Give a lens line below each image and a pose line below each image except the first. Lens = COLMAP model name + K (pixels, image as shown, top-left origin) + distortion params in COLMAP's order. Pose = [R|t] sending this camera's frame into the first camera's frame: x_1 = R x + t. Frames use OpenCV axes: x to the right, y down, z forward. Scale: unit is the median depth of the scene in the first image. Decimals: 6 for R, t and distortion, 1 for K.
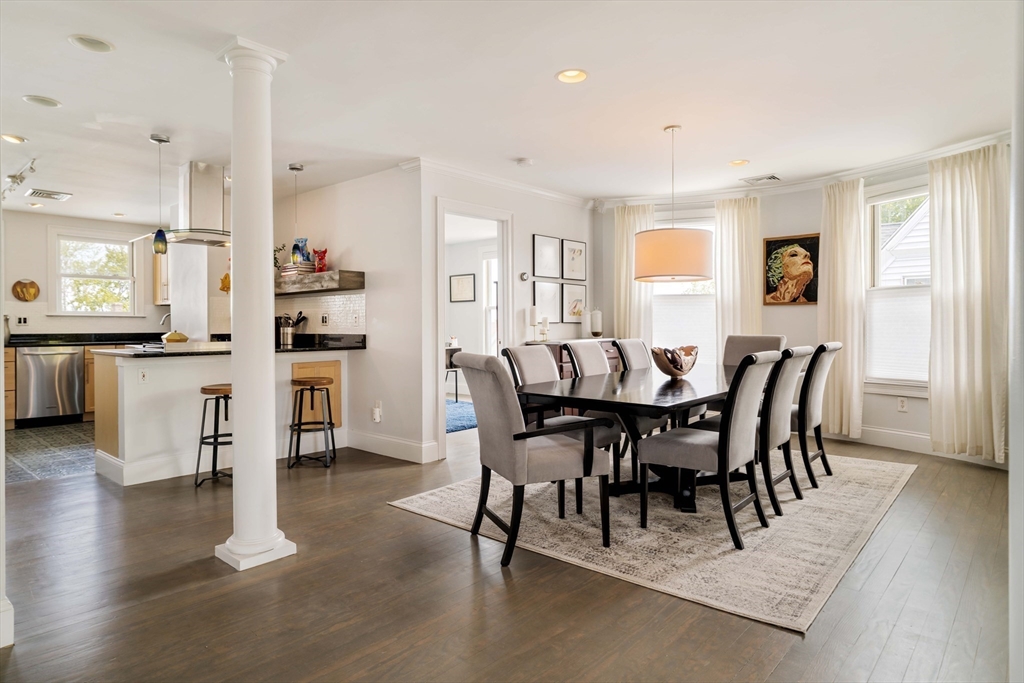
lens RADIAL K [[591.6, 0, 514.3], [0, 591.6, 324.3], [0, 0, 1]] dist [0.002943, -0.000337]
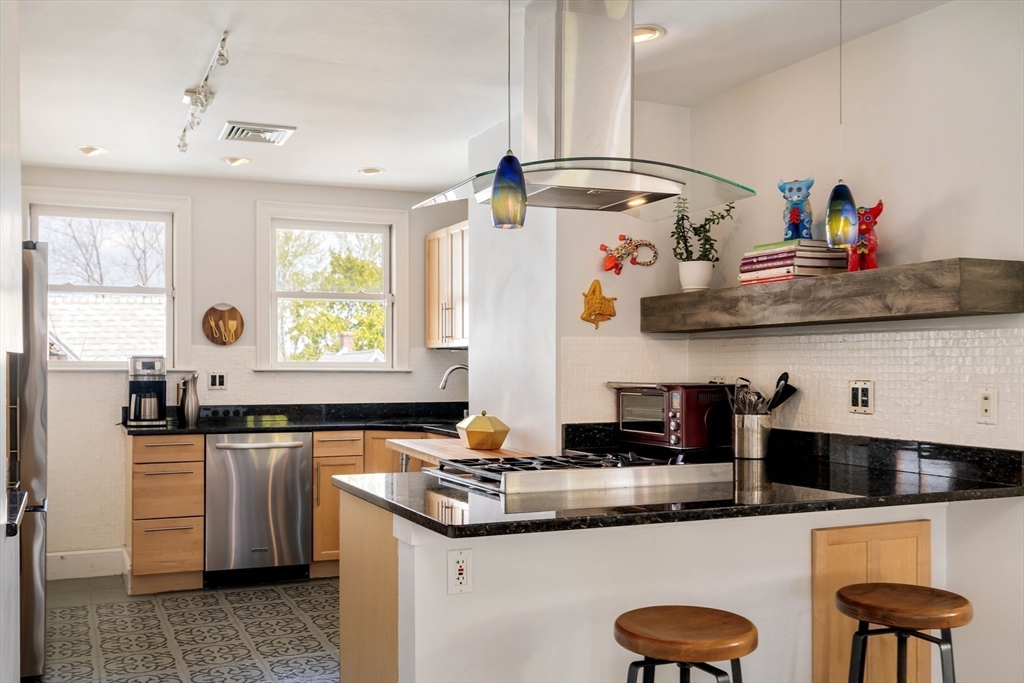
lens RADIAL K [[968.0, 0, 511.1], [0, 968.0, 345.9], [0, 0, 1]] dist [-0.002252, 0.000000]
pose [[0.914428, -0.004869, -0.404720, -0.245264], [-0.000623, 0.999910, -0.013438, -0.028171], [0.404749, 0.012540, 0.914342, 0.324114]]
